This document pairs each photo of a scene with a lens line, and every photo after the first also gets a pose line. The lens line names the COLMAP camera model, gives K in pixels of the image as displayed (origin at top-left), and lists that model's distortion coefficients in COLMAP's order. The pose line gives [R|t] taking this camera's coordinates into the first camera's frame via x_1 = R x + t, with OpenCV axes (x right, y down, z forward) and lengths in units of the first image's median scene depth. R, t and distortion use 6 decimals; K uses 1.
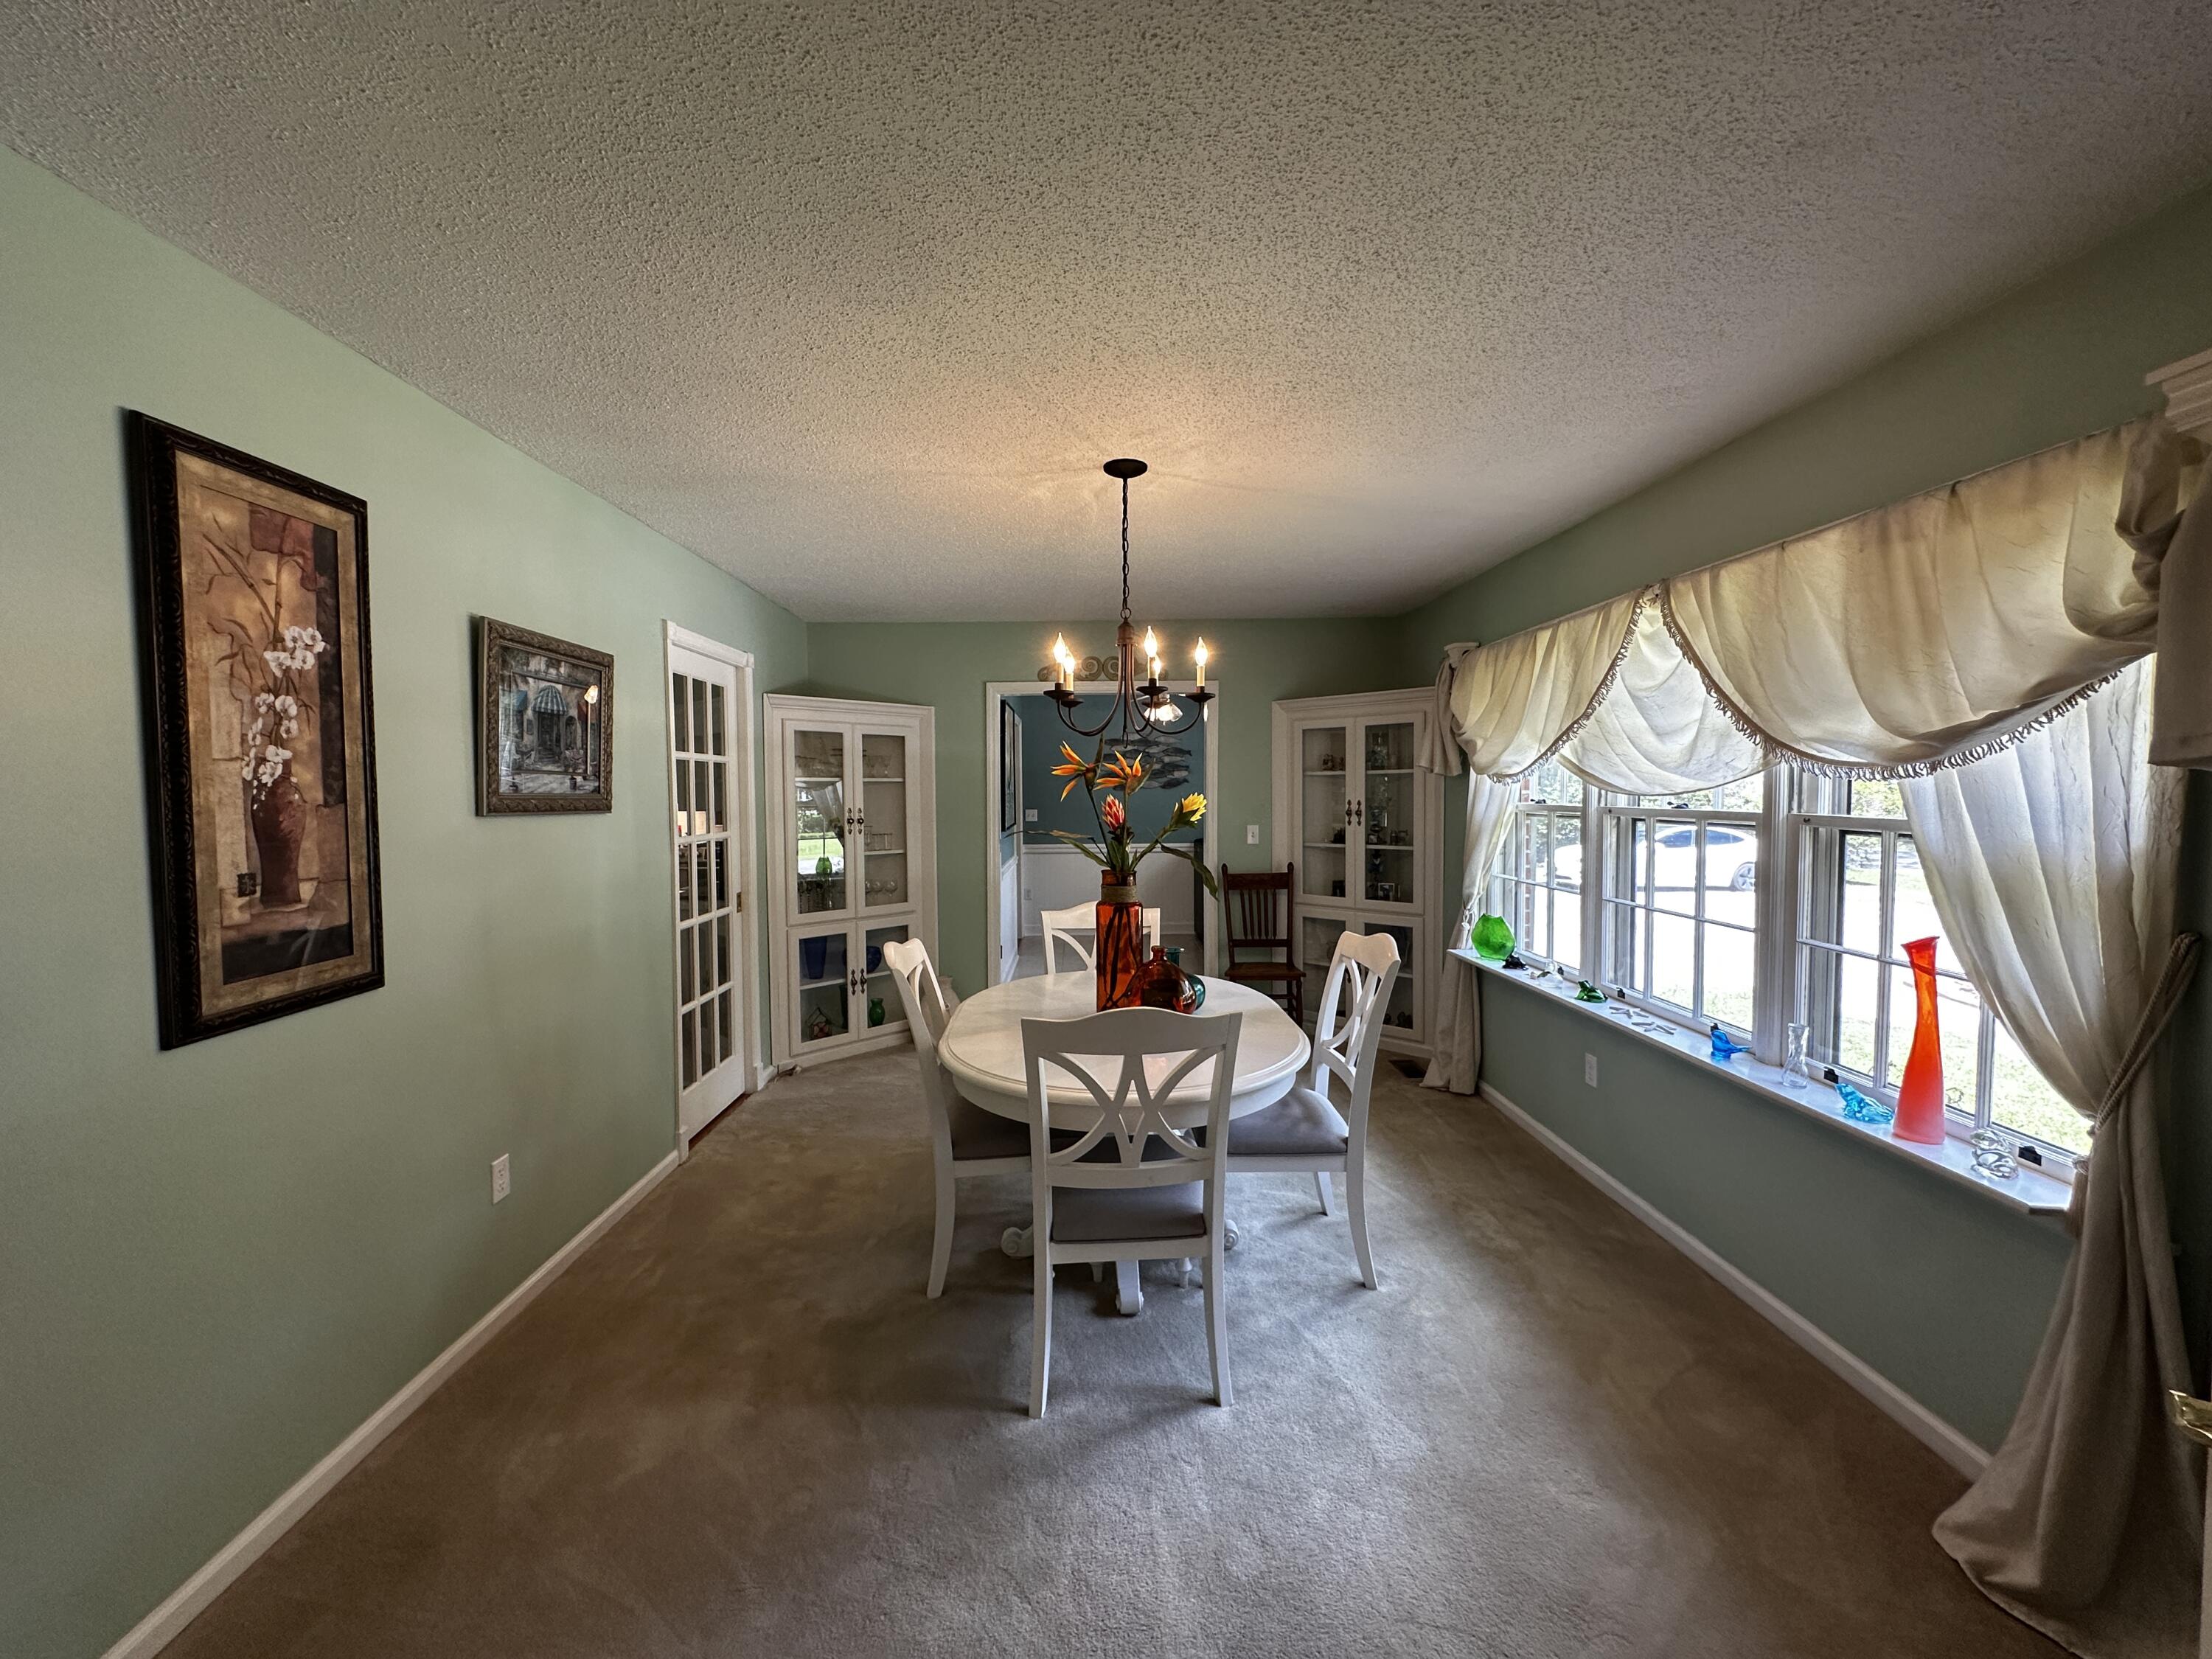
lens RADIAL K [[886.8, 0, 1093.5], [0, 886.8, 822.6], [0, 0, 1]] dist [-0.007063, 0.002188]
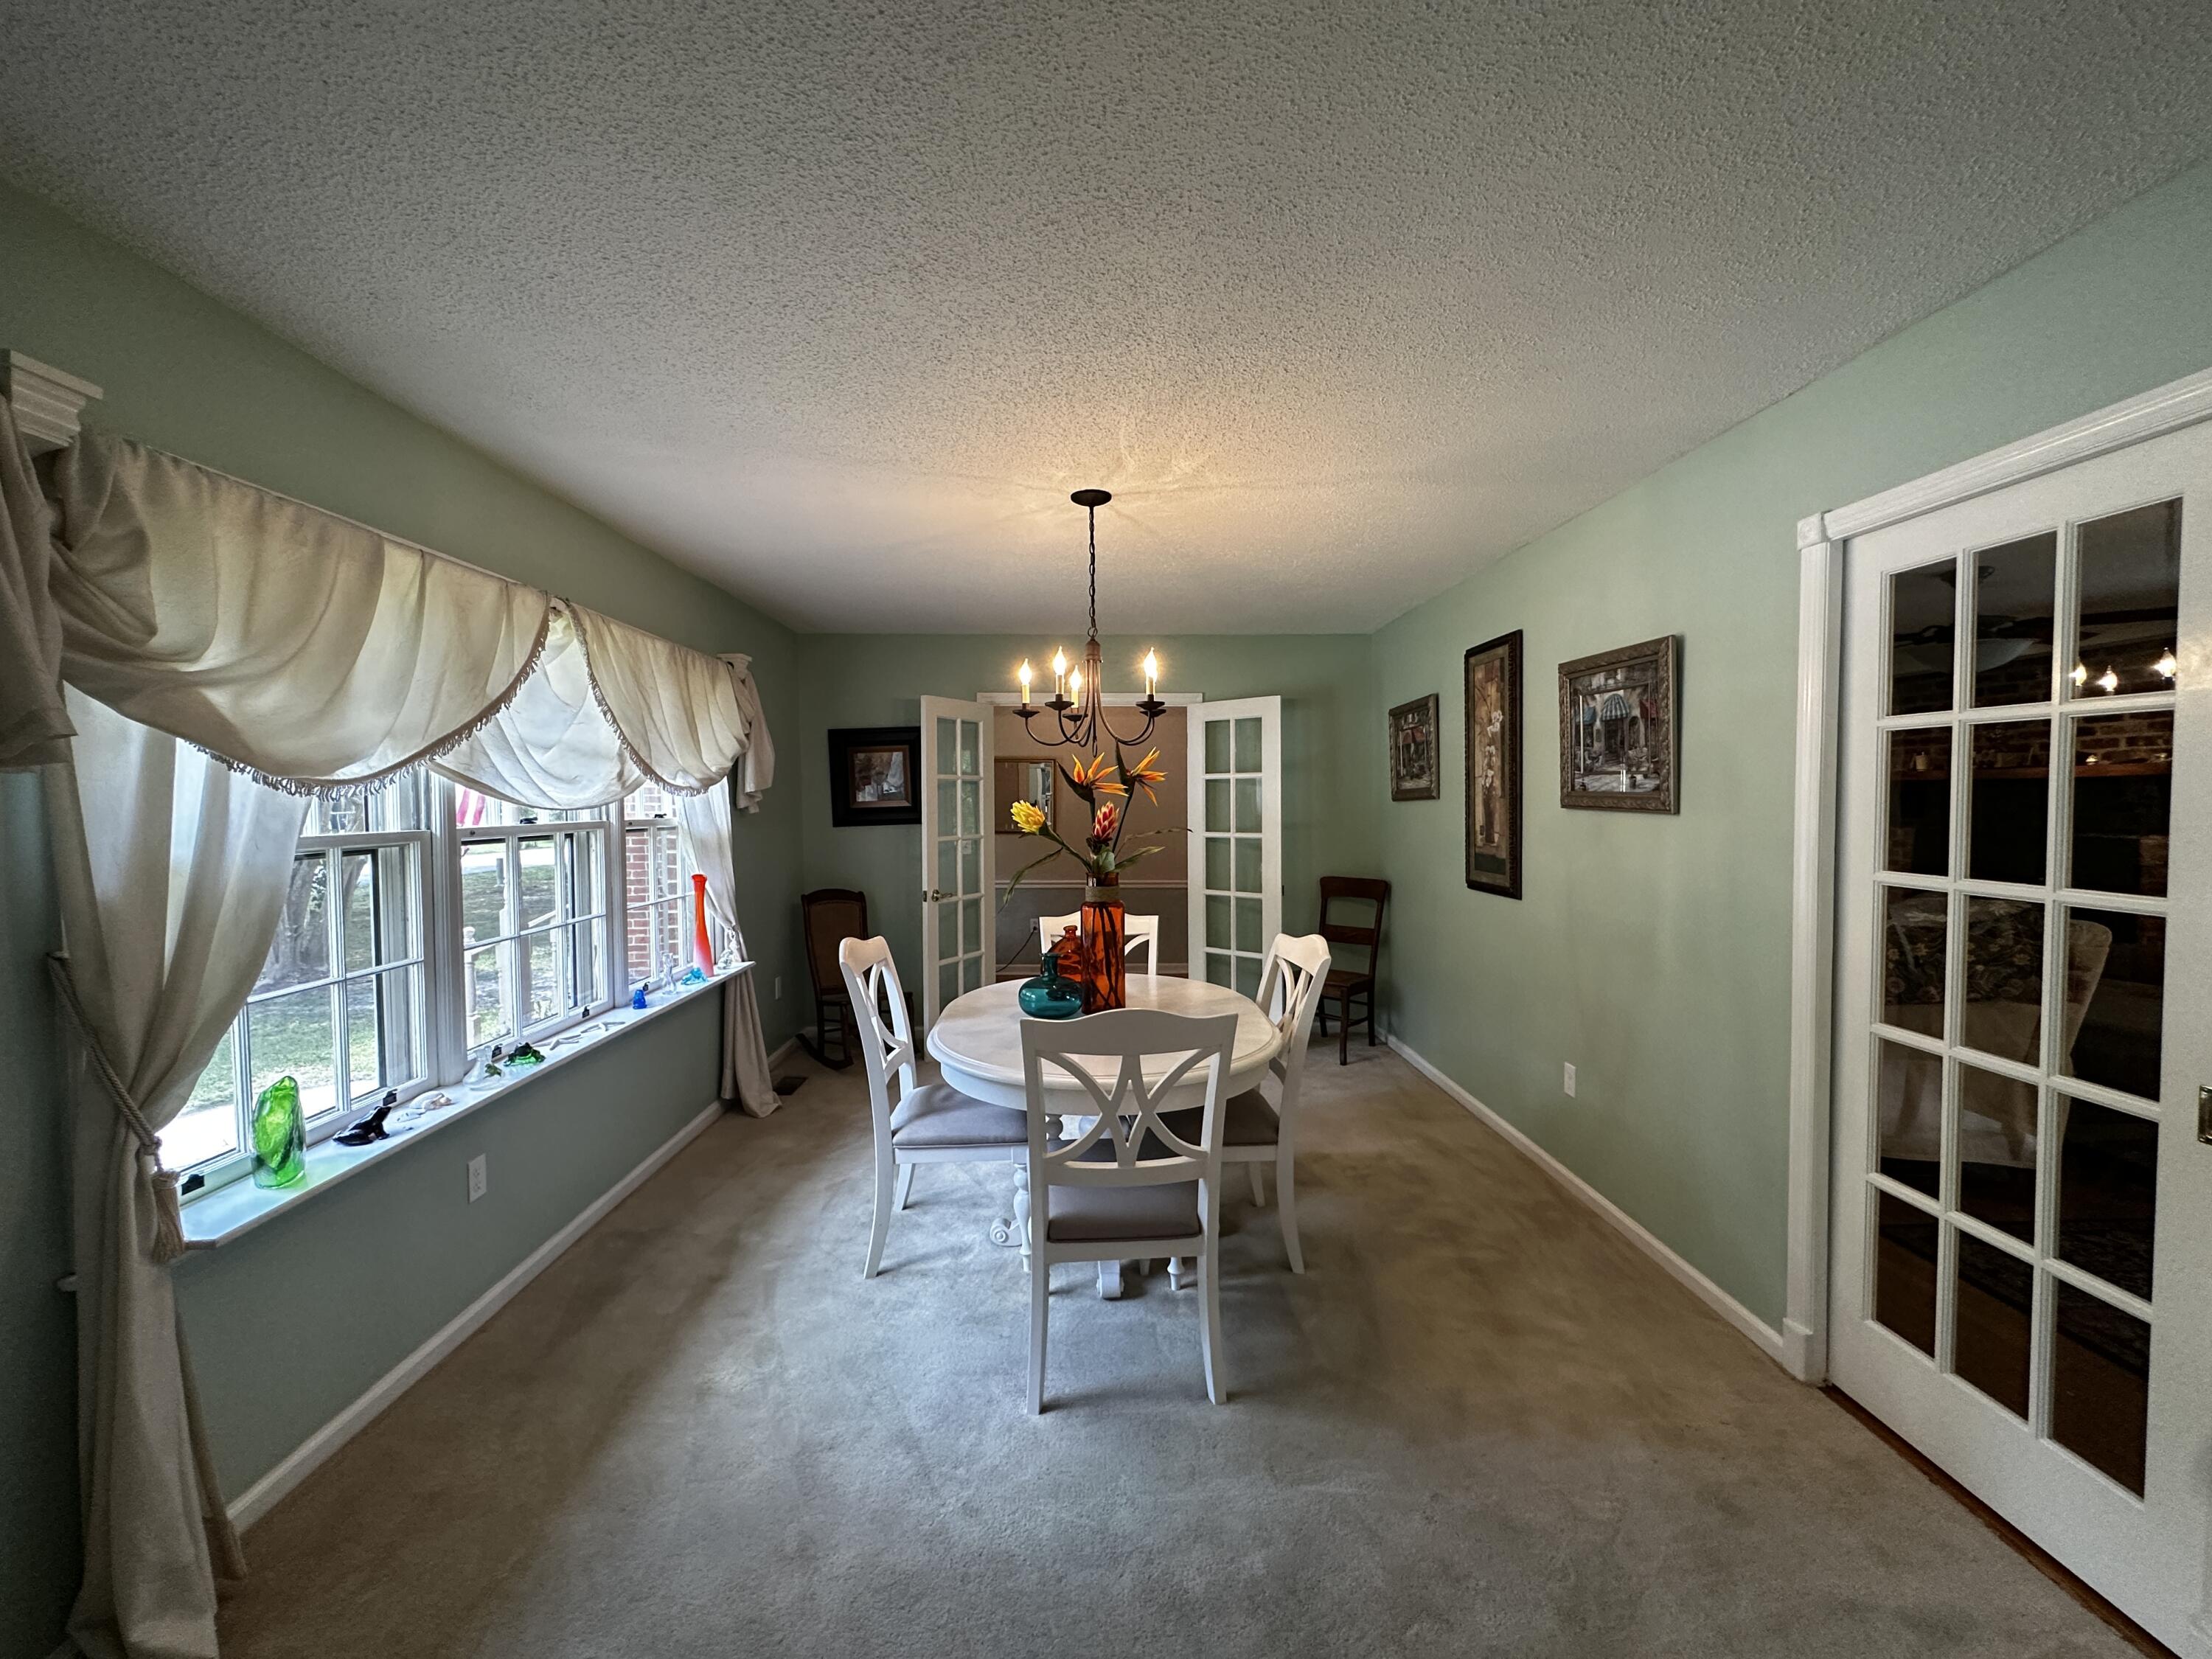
lens RADIAL K [[886.8, 0, 1095.7], [0, 886.8, 828.6], [0, 0, 1]] dist [-0.007063, 0.002188]
pose [[-0.999881, 0.015024, -0.003574, 0.039776], [0.014703, 0.996911, 0.077152, -0.081372], [0.004722, 0.077091, -0.997013, 2.092103]]
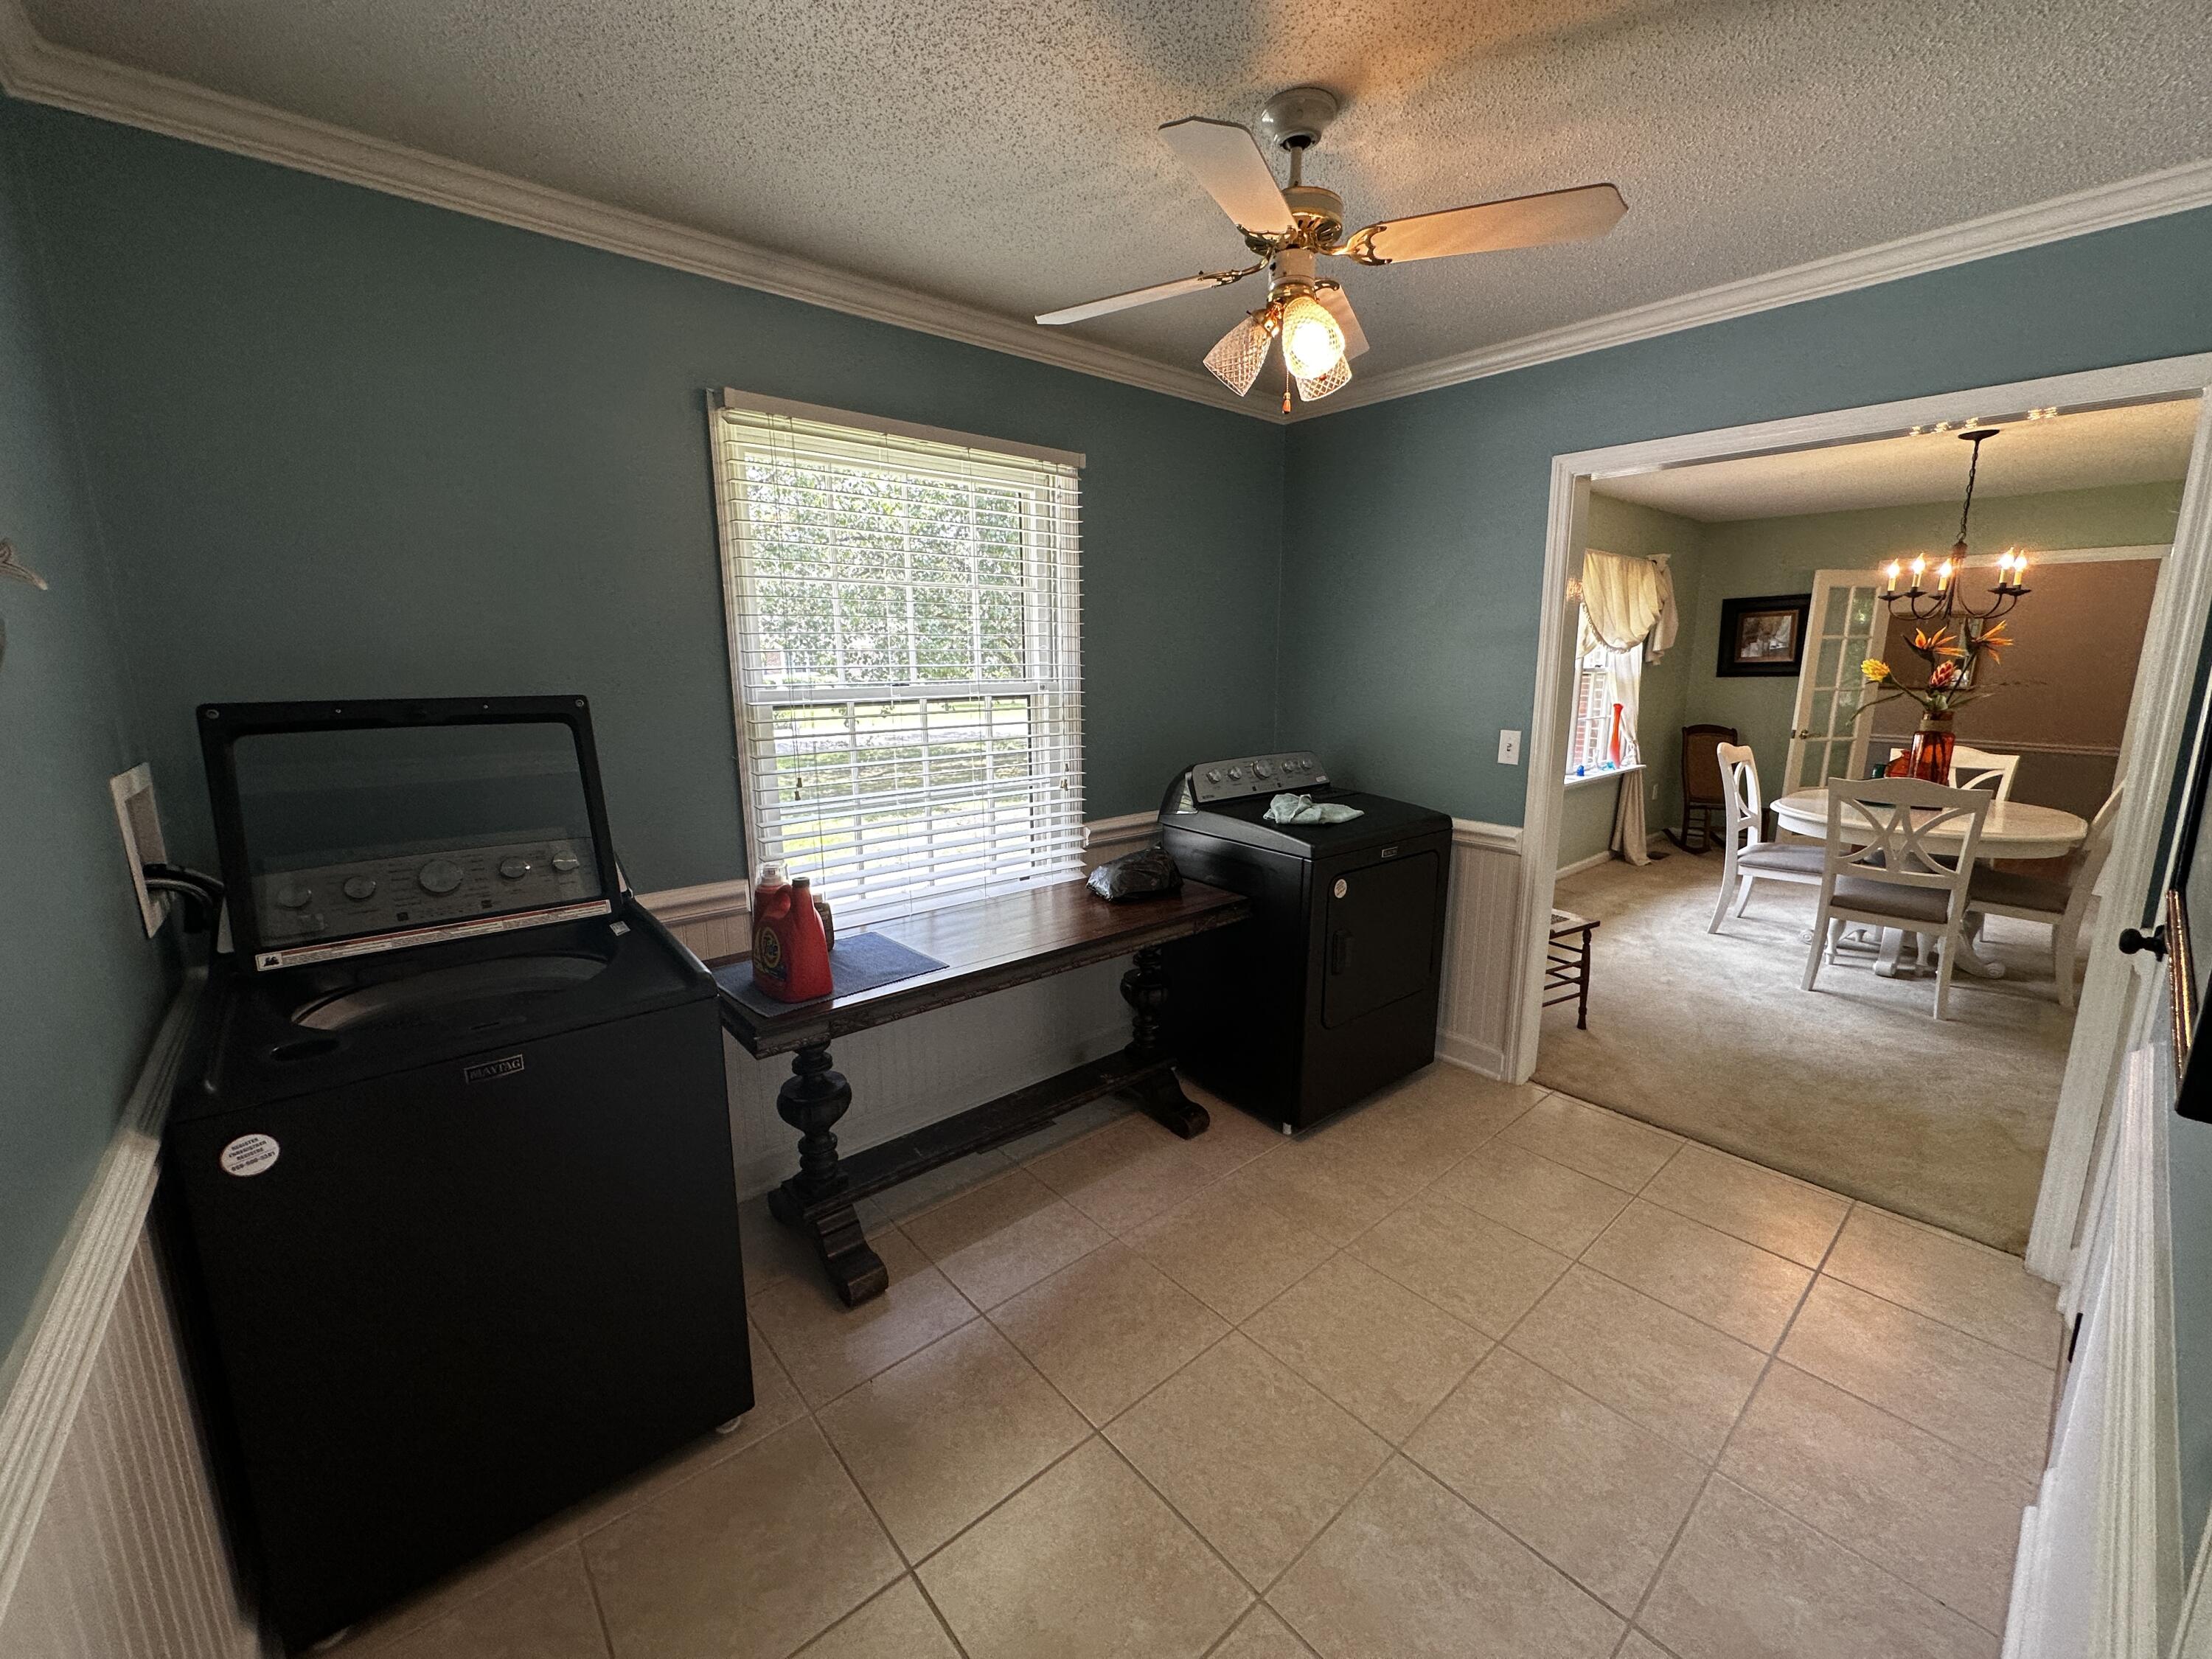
lens RADIAL K [[886.8, 0, 1113.3], [0, 886.8, 821.0], [0, 0, 1]] dist [-0.007063, 0.002188]
pose [[-0.648046, -0.134413, 0.749646, -0.270414], [0.038521, 0.977258, 0.208524, -0.144148], [-0.760626, 0.164010, -0.628131, 3.305341]]
